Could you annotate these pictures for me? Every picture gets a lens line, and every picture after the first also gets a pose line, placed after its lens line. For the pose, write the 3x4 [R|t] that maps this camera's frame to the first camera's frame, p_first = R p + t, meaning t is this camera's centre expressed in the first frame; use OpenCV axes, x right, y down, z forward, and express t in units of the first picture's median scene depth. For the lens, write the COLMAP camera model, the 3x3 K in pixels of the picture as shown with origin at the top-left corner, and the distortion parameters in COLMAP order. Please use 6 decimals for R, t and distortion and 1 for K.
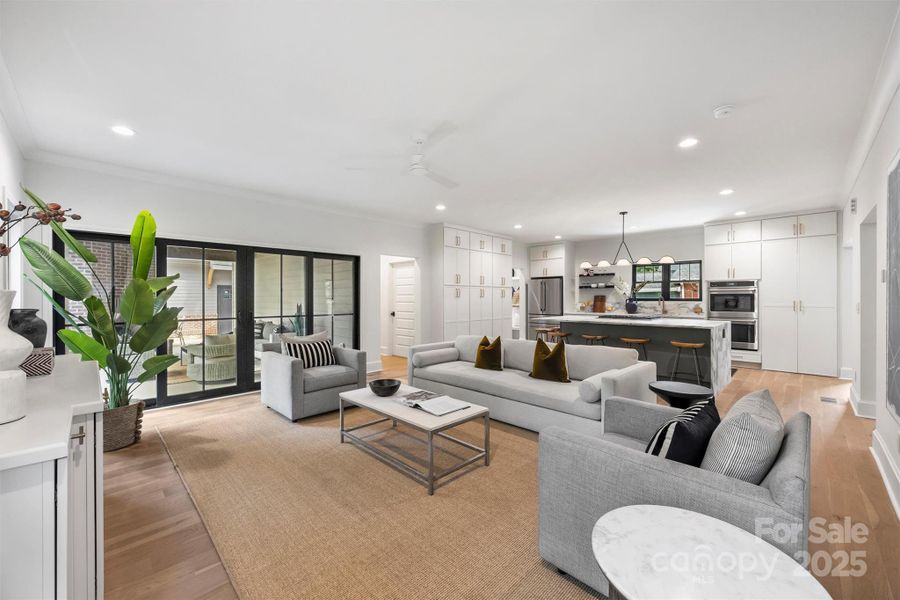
lens RADIAL K [[365.5, 0, 450.0], [0, 365.5, 300.0], [0, 0, 1]] dist [-0.000270, -0.000043]
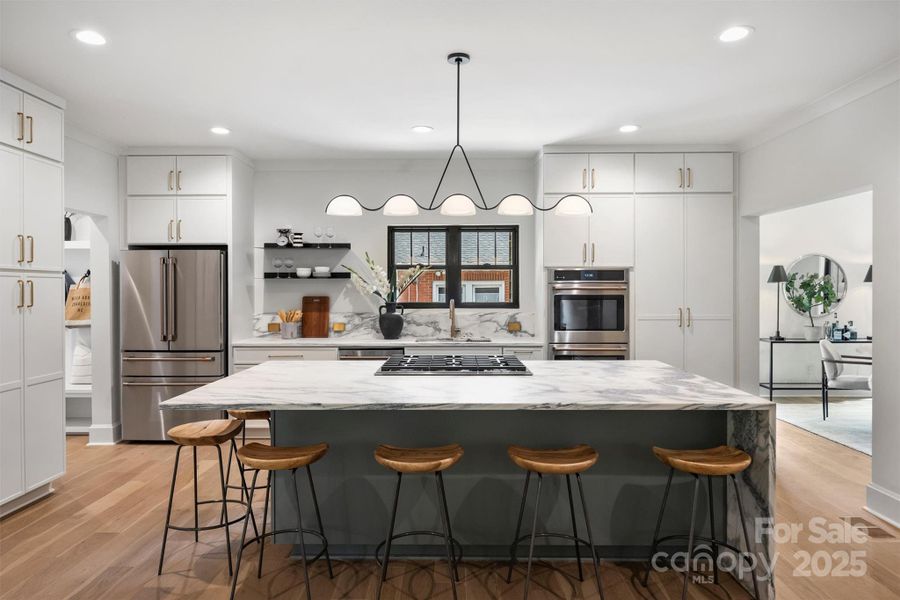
lens RADIAL K [[567.0, 0, 445.6], [0, 567.0, 289.5], [0, 0, 1]] dist [-0.004210, -0.001391]
pose [[0.725488, -0.000012, 0.688235, 0.076111], [0.004387, 0.999980, -0.004608, -0.016422], [-0.688221, 0.006362, 0.725473, 0.440077]]
